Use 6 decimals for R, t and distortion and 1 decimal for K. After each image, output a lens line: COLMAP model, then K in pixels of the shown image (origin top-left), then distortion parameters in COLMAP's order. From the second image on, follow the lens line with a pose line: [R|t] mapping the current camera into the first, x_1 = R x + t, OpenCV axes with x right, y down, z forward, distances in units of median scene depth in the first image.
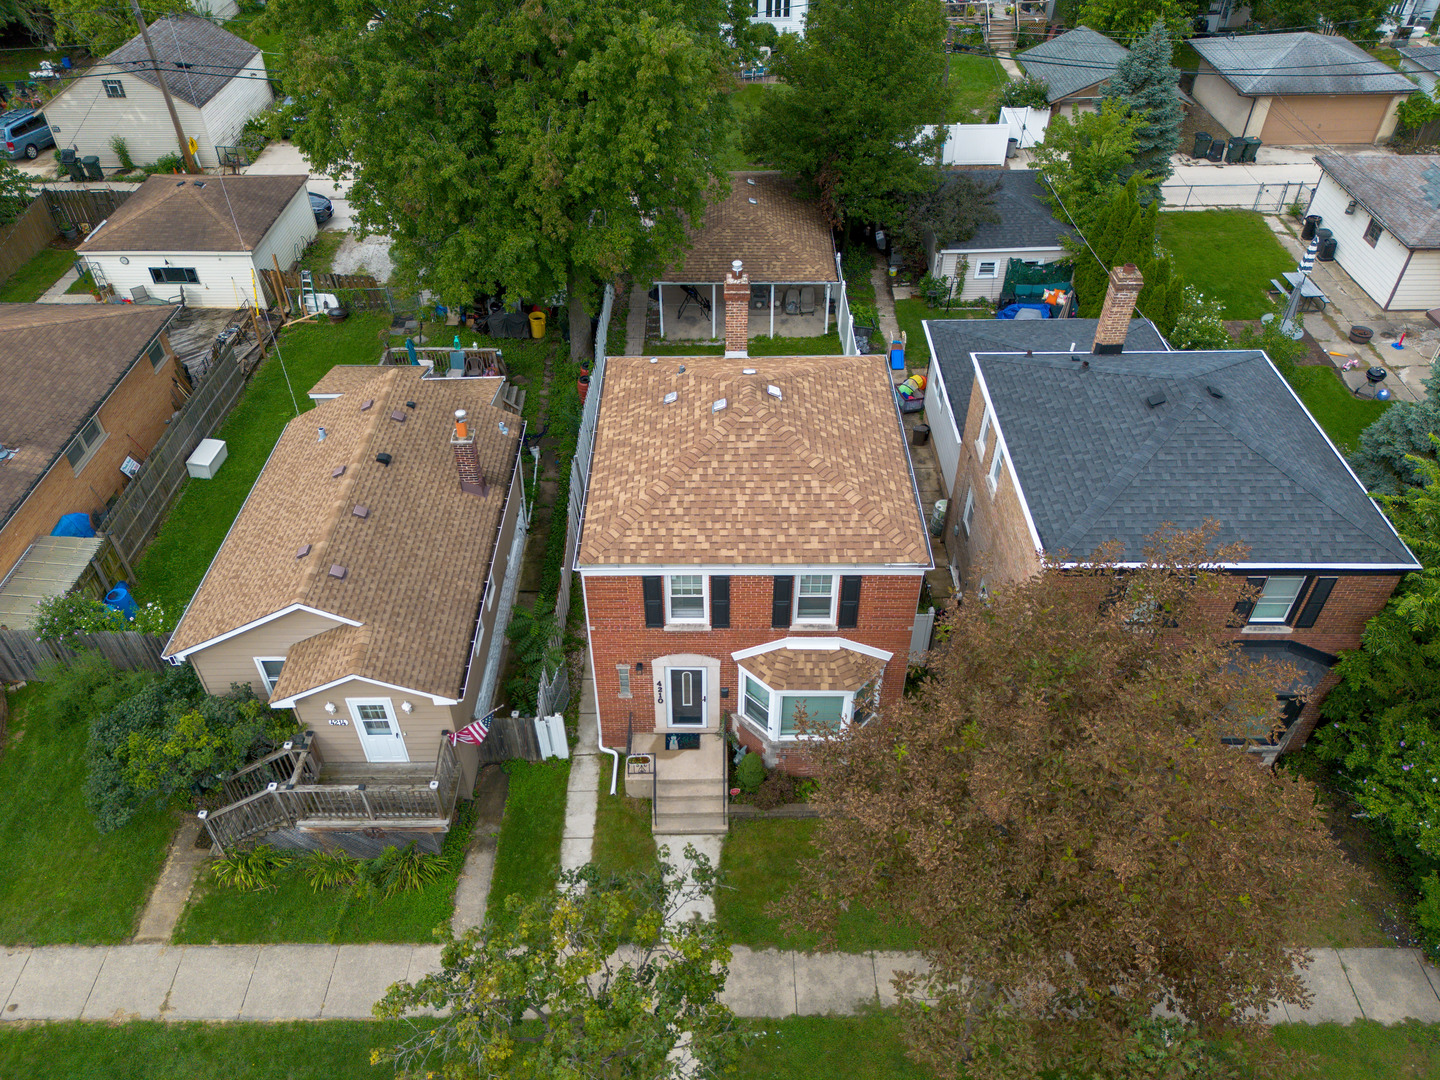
lens RADIAL K [[1020.2, 0, 720.6], [0, 1020.2, 510.1], [0, 0, 1]] dist [0.049042, -0.043572]
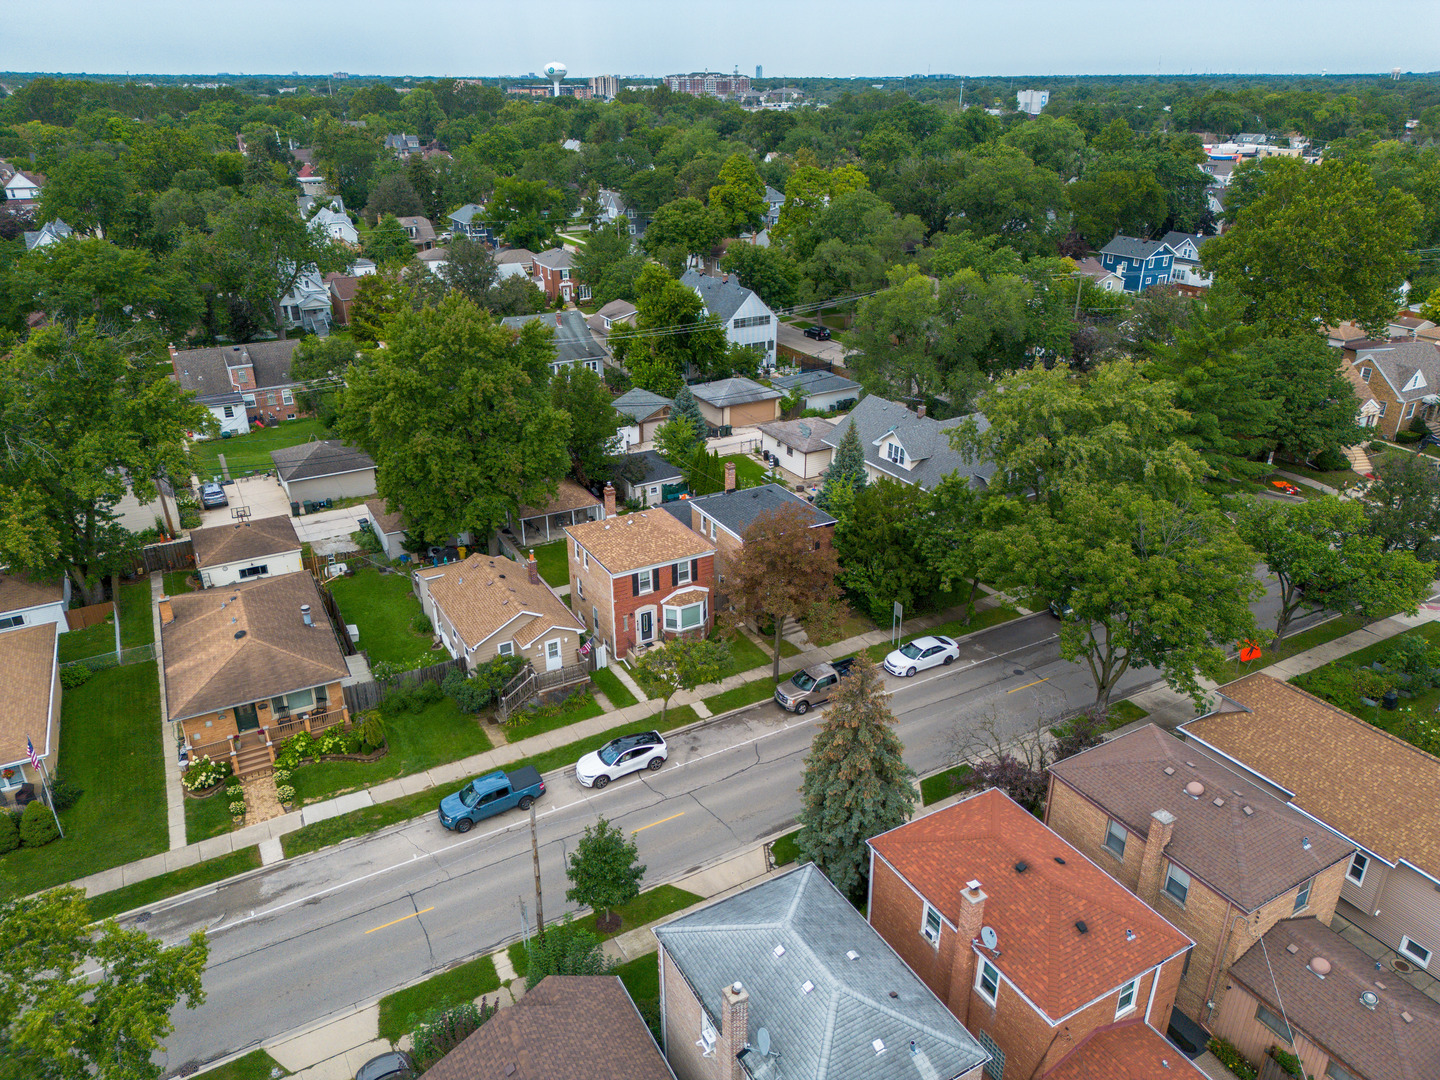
lens RADIAL K [[1020.2, 0, 720.6], [0, 1020.2, 510.1], [0, 0, 1]] dist [0.049042, -0.043572]
pose [[0.861556, -0.178570, 0.475219, -0.682868], [0.317732, 0.919755, -0.230427, 0.364804], [-0.395938, 0.349519, 0.849158, -0.935316]]
